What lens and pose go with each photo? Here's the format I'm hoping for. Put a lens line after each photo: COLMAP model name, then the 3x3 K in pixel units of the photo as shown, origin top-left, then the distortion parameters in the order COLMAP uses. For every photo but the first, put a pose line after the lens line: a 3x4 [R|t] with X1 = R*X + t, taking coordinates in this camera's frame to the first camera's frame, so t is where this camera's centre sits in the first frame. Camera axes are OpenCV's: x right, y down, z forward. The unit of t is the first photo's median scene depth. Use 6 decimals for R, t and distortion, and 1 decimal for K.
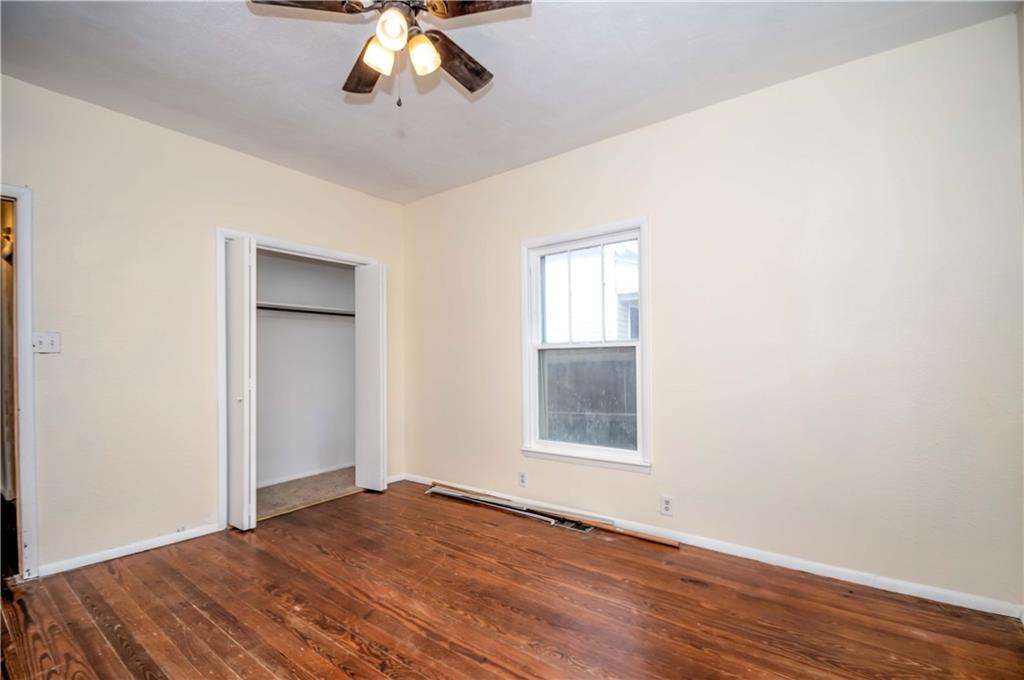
lens RADIAL K [[452.9, 0, 513.7], [0, 452.9, 359.7], [0, 0, 1]] dist [0.000989, -0.000398]
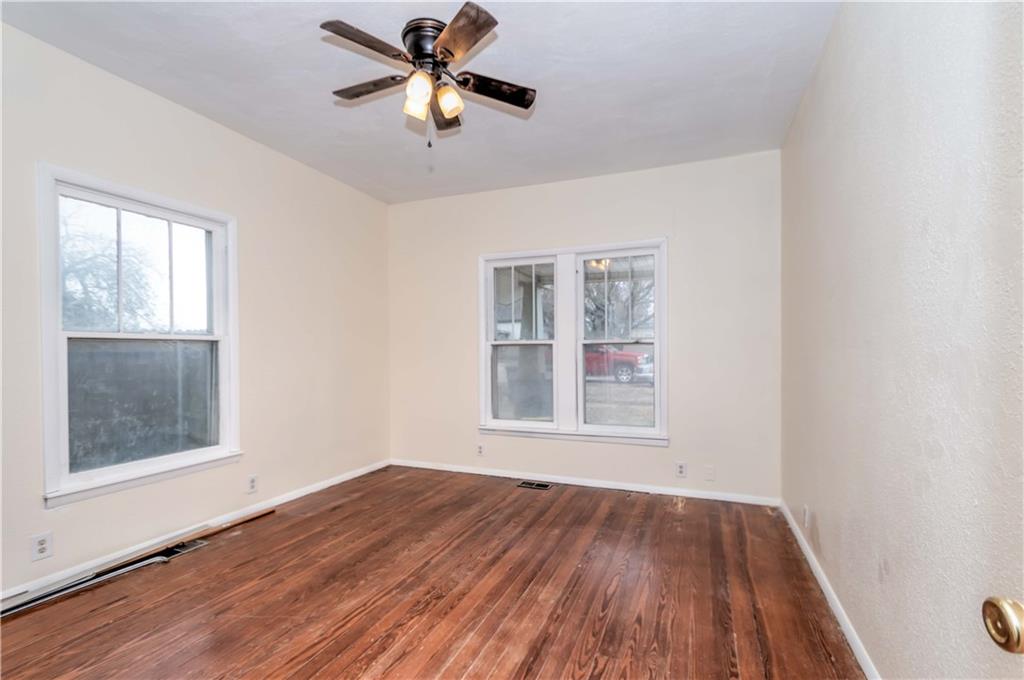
lens RADIAL K [[452.9, 0, 513.7], [0, 452.9, 359.7], [0, 0, 1]] dist [0.000989, -0.000398]
pose [[-0.255148, -0.006349, 0.966881, -1.012078], [0.002870, 0.999969, 0.007324, 0.008149], [-0.966898, 0.004643, -0.255122, 0.733158]]
